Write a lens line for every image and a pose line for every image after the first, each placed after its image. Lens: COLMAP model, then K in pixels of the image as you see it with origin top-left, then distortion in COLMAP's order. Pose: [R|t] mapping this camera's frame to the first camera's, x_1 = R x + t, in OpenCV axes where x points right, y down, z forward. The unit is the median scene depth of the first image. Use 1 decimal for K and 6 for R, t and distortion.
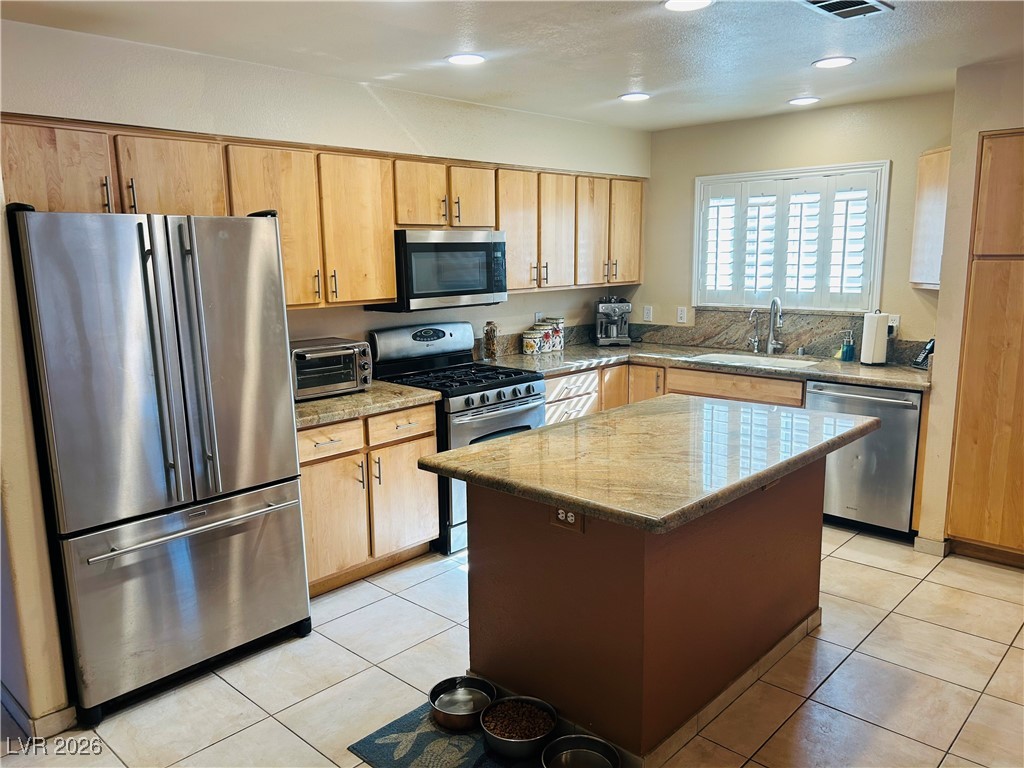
lens RADIAL K [[768.6, 0, 509.1], [0, 768.6, 384.6], [0, 0, 1]] dist [0.027054, -0.002799]
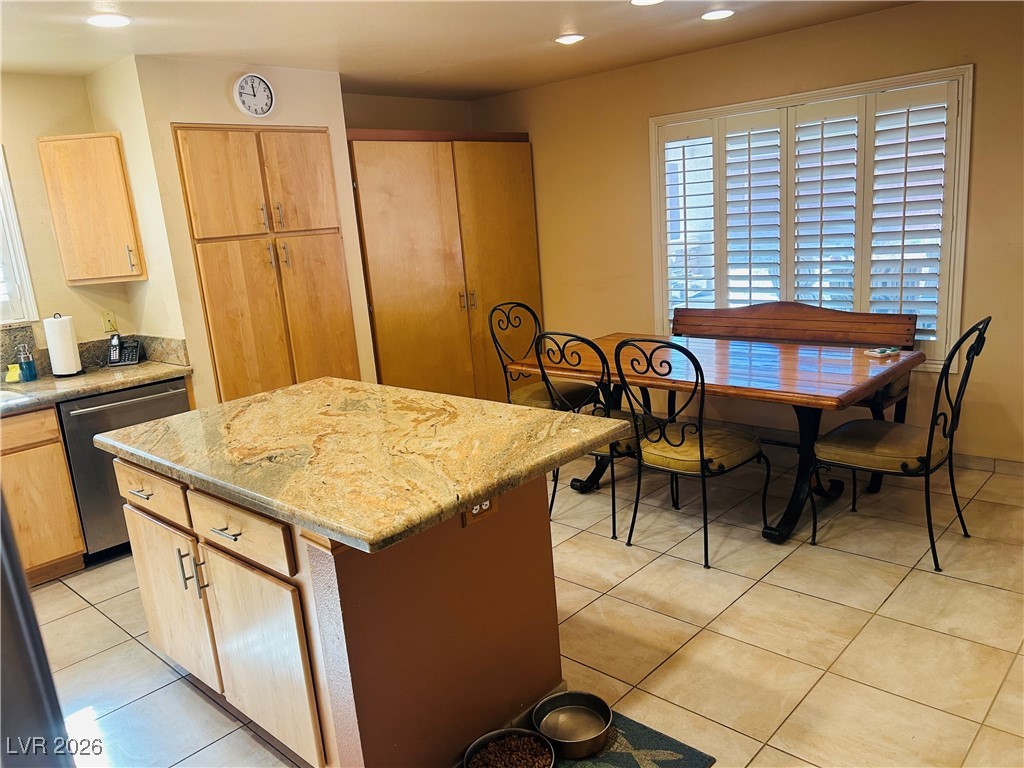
lens RADIAL K [[768.6, 0, 509.6], [0, 768.6, 389.4], [0, 0, 1]] dist [0.027054, -0.002799]
pose [[-0.001111, -0.211859, 0.977300, -0.501843], [0.251263, 0.945888, 0.205335, -0.083531], [-0.967918, 0.245787, 0.052182, 0.594195]]
